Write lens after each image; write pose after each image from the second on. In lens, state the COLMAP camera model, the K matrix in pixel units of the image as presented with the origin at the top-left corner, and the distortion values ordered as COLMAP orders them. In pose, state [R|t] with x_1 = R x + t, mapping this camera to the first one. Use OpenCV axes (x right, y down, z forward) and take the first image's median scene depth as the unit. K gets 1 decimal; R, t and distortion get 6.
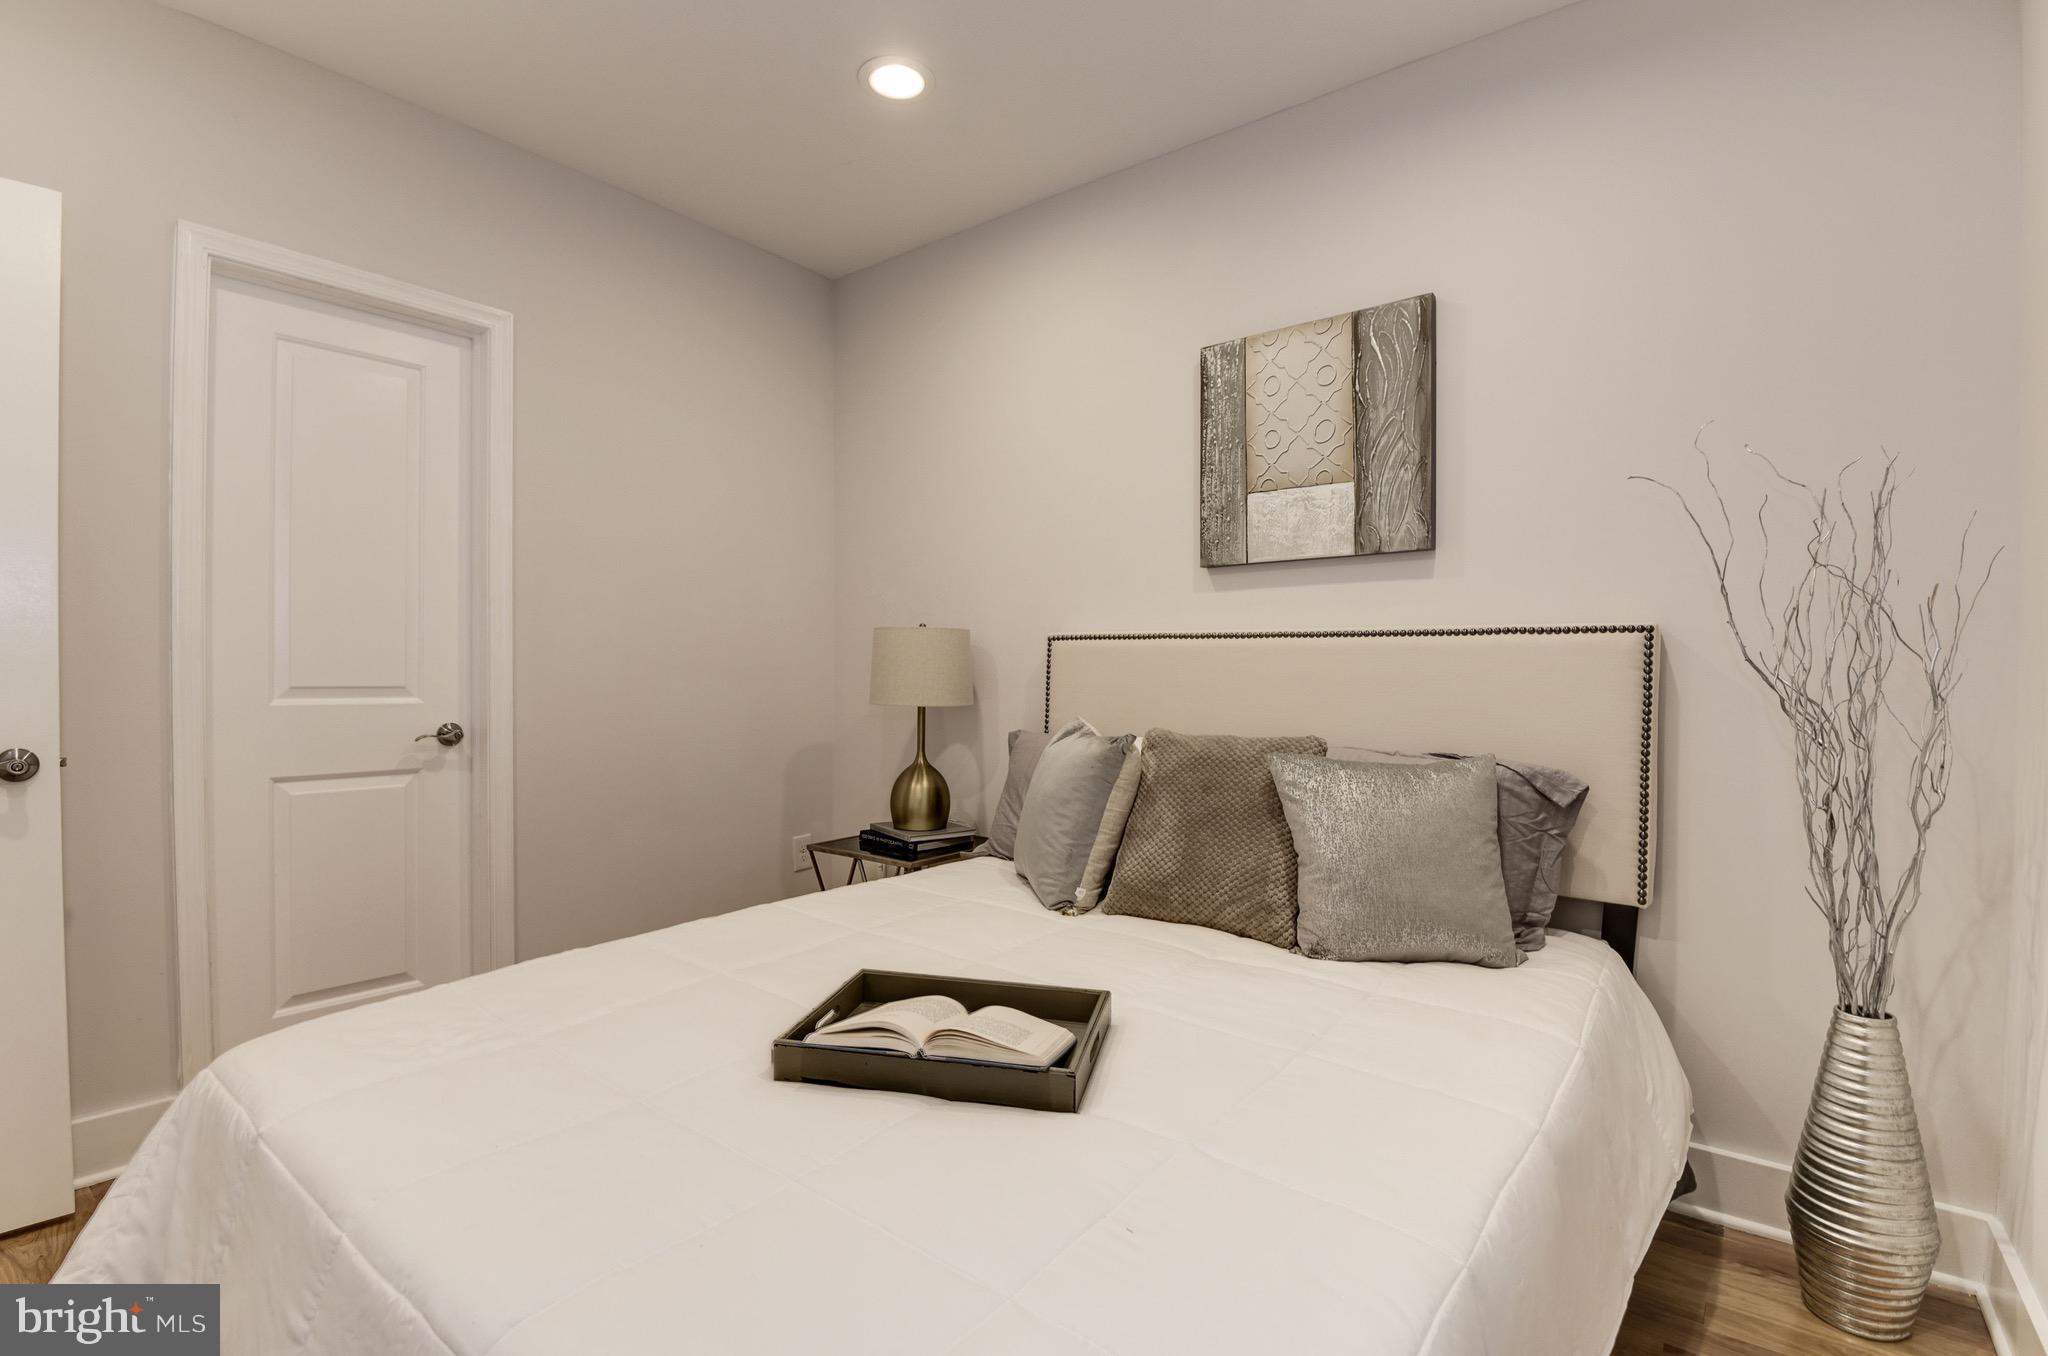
lens RADIAL K [[965.7, 0, 1018.4], [0, 965.7, 687.5], [0, 0, 1]] dist [-0.002561, -0.000348]
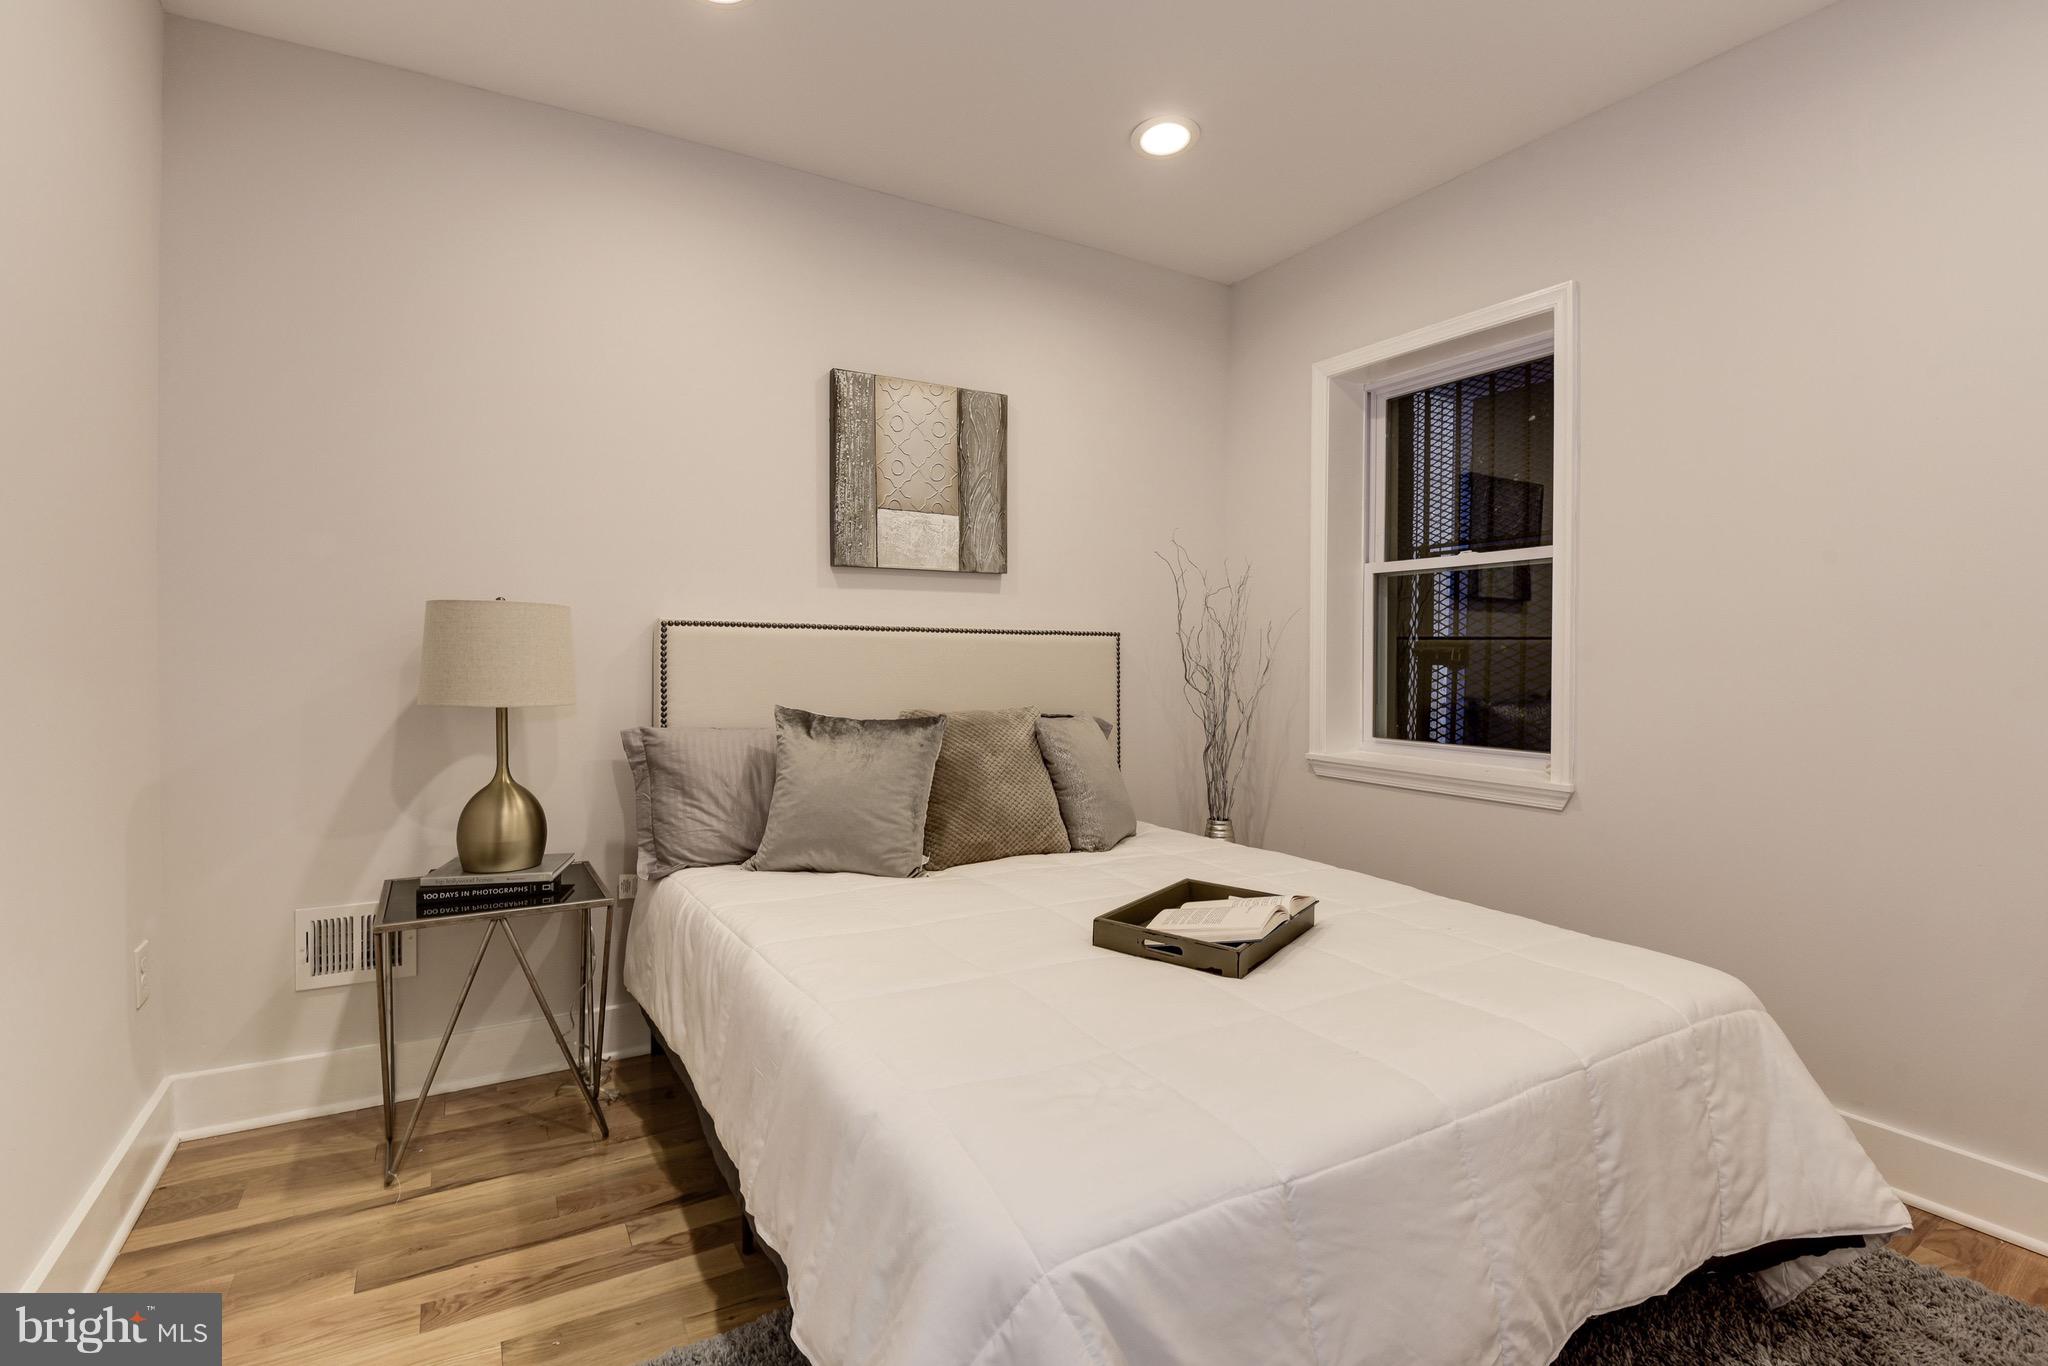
lens RADIAL K [[952.8, 0, 1016.3], [0, 952.8, 688.0], [0, 0, 1]] dist [-0.025058, -0.000226]
pose [[0.344079, -0.031440, 0.938414, -0.827318], [0.014811, 0.999497, 0.028056, -0.012073], [-0.938824, 0.004245, 0.344371, 0.456795]]
